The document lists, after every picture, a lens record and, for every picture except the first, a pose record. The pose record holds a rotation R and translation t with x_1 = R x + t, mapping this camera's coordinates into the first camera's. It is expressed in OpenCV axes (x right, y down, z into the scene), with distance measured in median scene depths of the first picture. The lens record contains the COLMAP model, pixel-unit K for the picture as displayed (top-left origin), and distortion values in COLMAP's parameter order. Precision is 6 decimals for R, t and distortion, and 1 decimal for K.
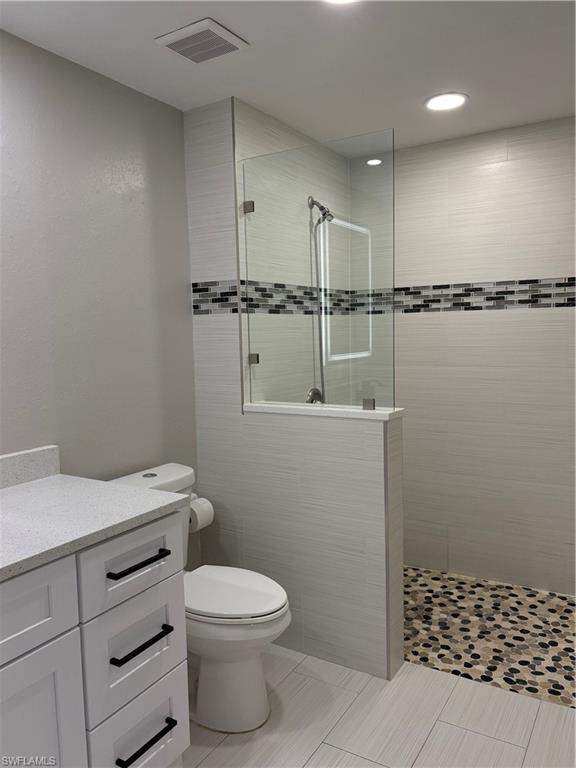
lens RADIAL K [[583.2, 0, 289.8], [0, 583.2, 384.1], [0, 0, 1]] dist [0.040409, -0.031152]
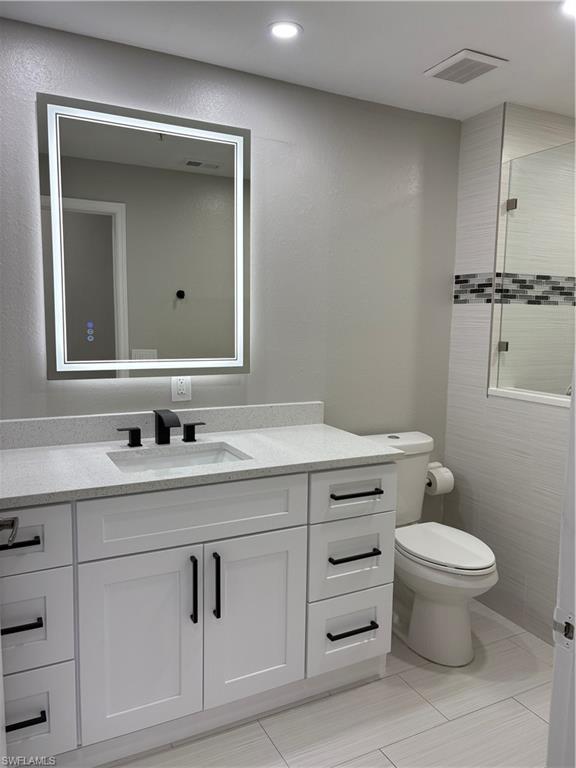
lens RADIAL K [[583.2, 0, 288.3], [0, 583.2, 383.0], [0, 0, 1]] dist [0.040409, -0.031152]
pose [[0.851754, 0.097557, -0.514780, 0.168305], [-0.085882, 0.995219, 0.046505, 0.007294], [0.516855, 0.004599, 0.856060, -0.127234]]
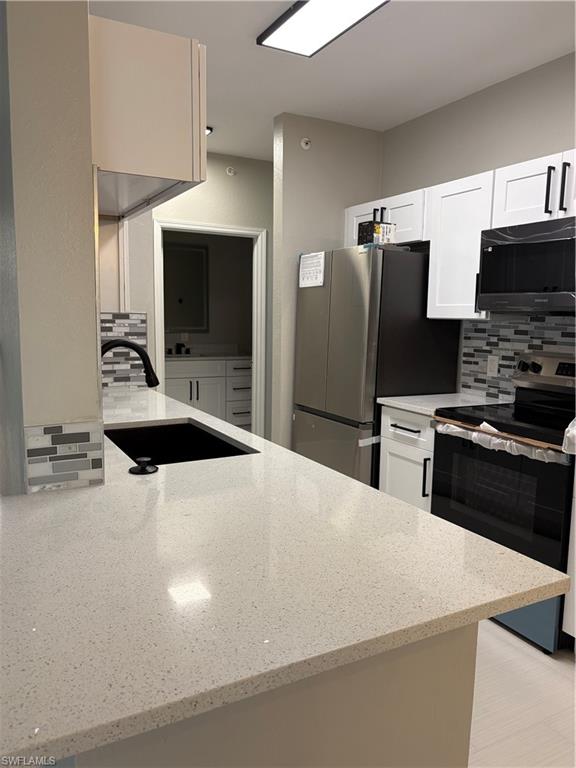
lens RADIAL K [[583.2, 0, 287.8], [0, 583.2, 384.9], [0, 0, 1]] dist [0.040409, -0.031152]
pose [[0.869619, 0.096040, -0.484293, 1.220827], [-0.081117, 0.995361, 0.051732, 0.114940], [0.487015, -0.005702, 0.873375, -1.460456]]
